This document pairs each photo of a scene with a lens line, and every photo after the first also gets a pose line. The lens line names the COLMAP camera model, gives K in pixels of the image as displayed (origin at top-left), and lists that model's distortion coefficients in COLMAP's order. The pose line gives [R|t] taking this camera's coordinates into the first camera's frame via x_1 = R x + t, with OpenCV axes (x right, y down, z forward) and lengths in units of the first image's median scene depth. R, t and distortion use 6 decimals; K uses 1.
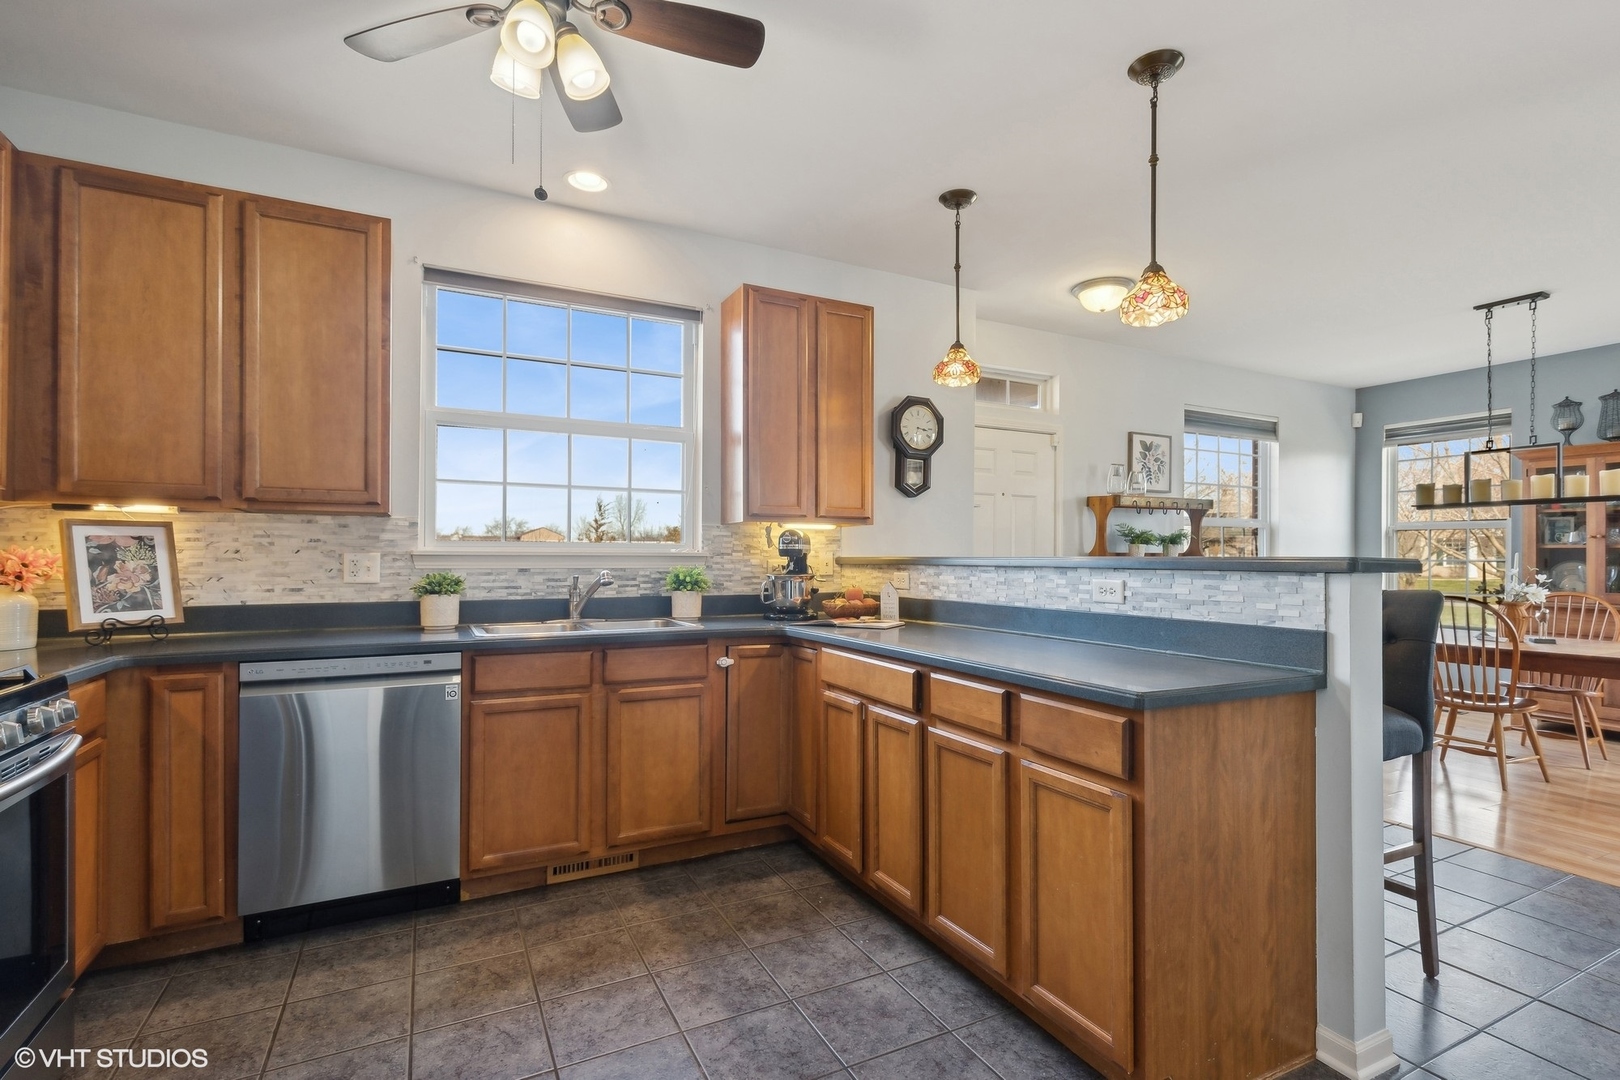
lens RADIAL K [[752.7, 0, 811.1], [0, 752.7, 551.7], [0, 0, 1]] dist [-0.004581, -0.000573]
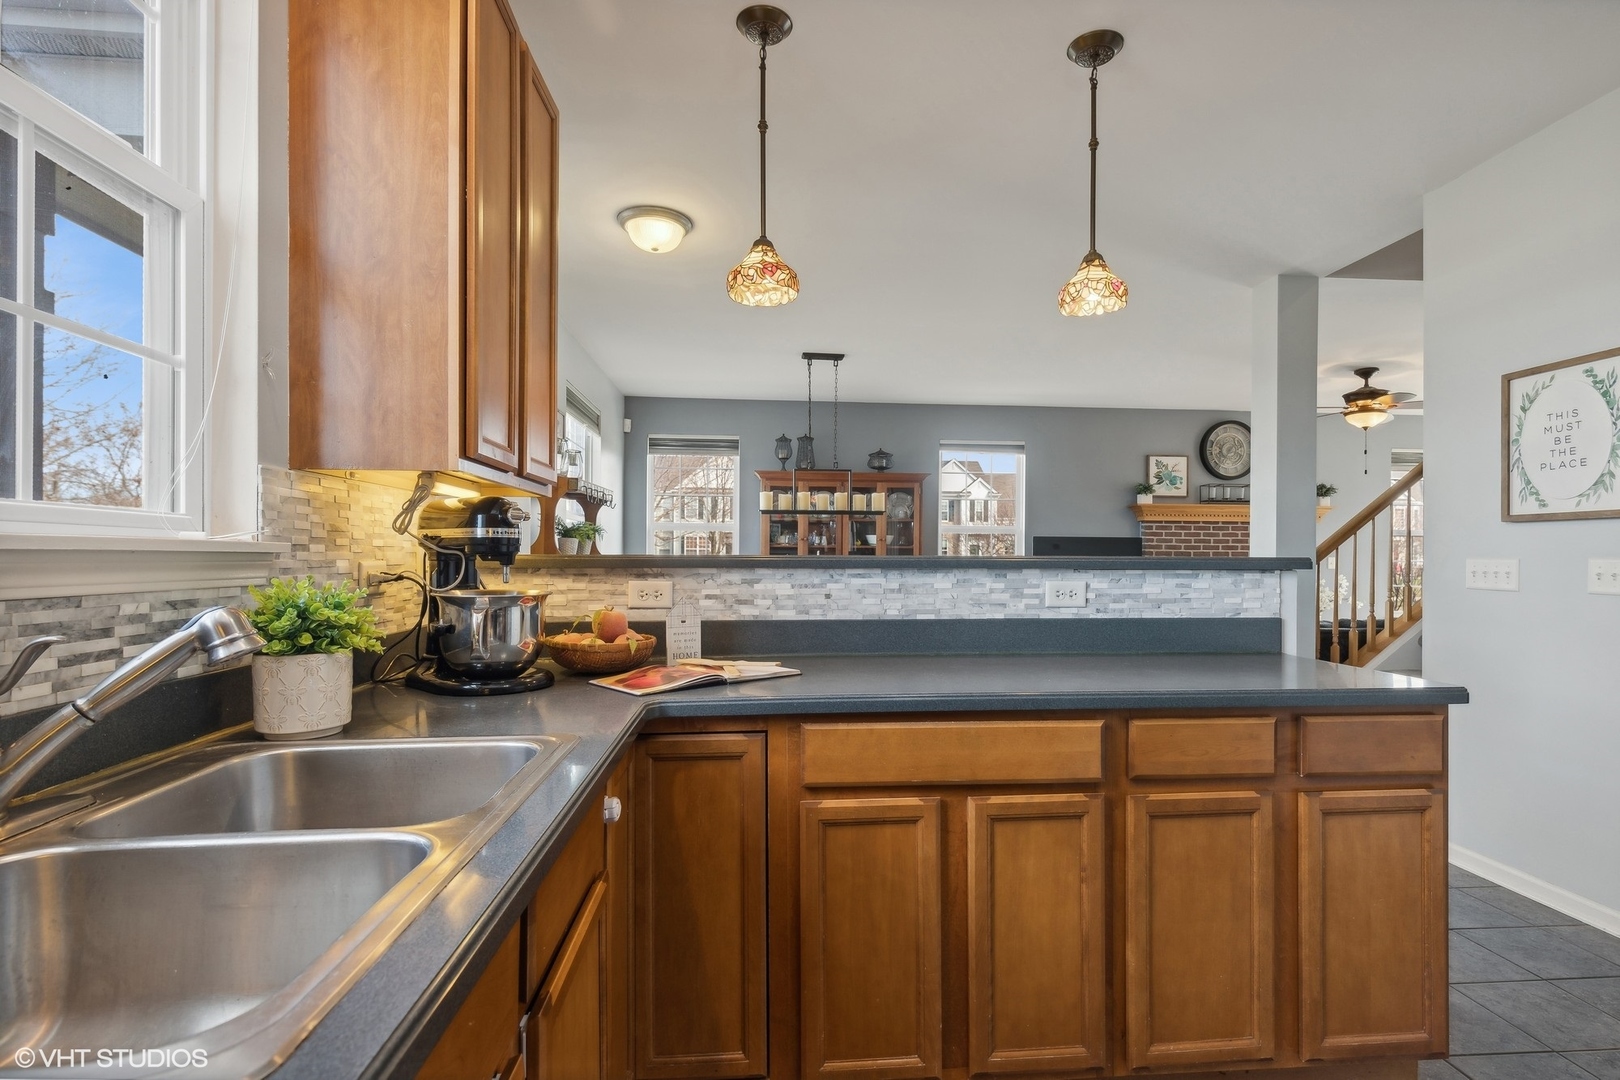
lens RADIAL K [[791.1, 0, 814.8], [0, 791.1, 548.8], [0, 0, 1]] dist [-0.003314, -0.000653]
pose [[0.370361, 0.007273, 0.928860, -0.560772], [-0.010794, 0.999936, -0.003526, 0.003829], [-0.928825, -0.008721, 0.370415, 0.857423]]
